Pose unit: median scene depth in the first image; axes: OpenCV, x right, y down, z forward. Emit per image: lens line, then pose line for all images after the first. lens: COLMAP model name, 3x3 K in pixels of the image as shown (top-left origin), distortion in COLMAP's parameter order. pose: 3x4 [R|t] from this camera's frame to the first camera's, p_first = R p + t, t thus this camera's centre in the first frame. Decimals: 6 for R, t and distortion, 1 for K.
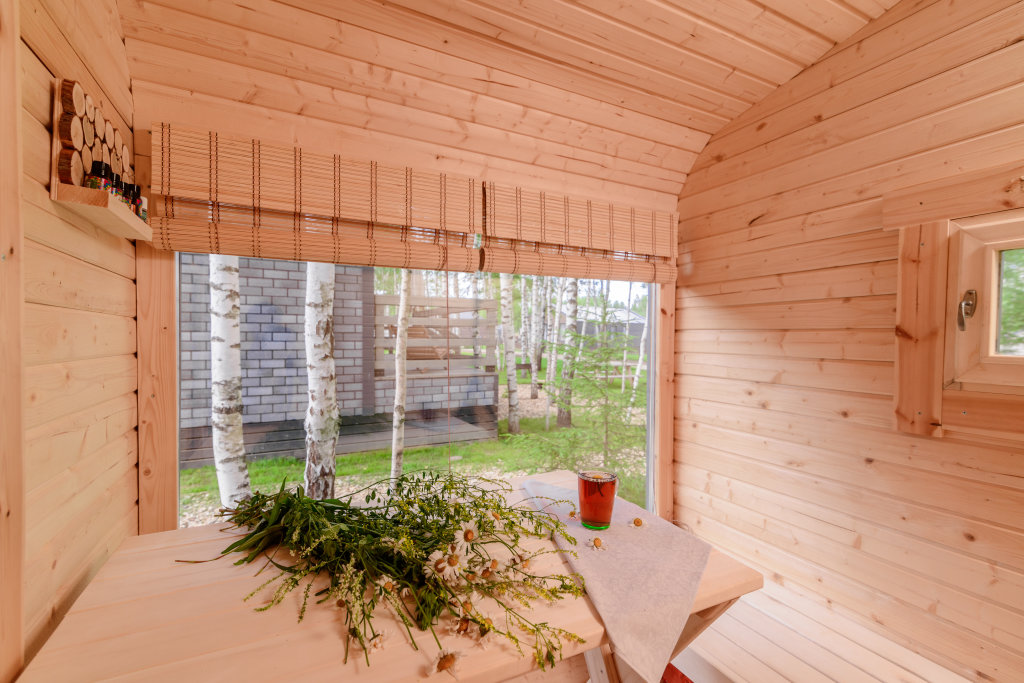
lens RADIAL K [[455.6, 0, 511.0], [0, 455.6, 352.5], [0, 0, 1]] dist [0.000971, 0.000264]
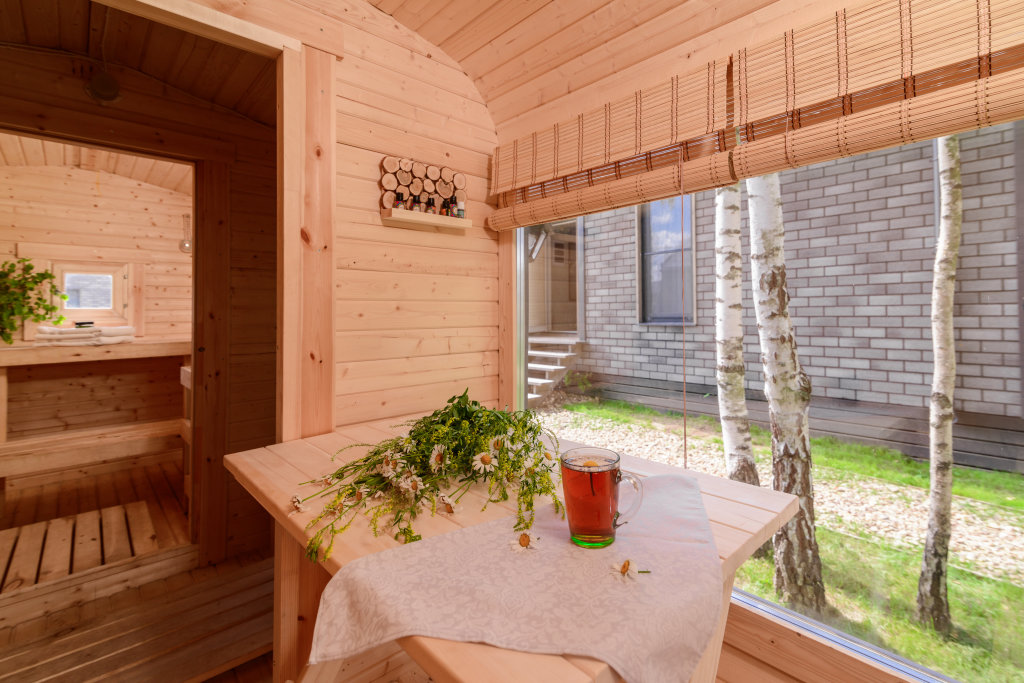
lens RADIAL K [[474.7, 0, 512.5], [0, 474.7, 307.9], [0, 0, 1]] dist [0.003907, 0.000466]
pose [[0.270208, -0.017513, -0.962643, 0.282353], [-0.018458, 0.999557, -0.023366, 0.022872], [0.962625, 0.024082, 0.269765, 0.242090]]
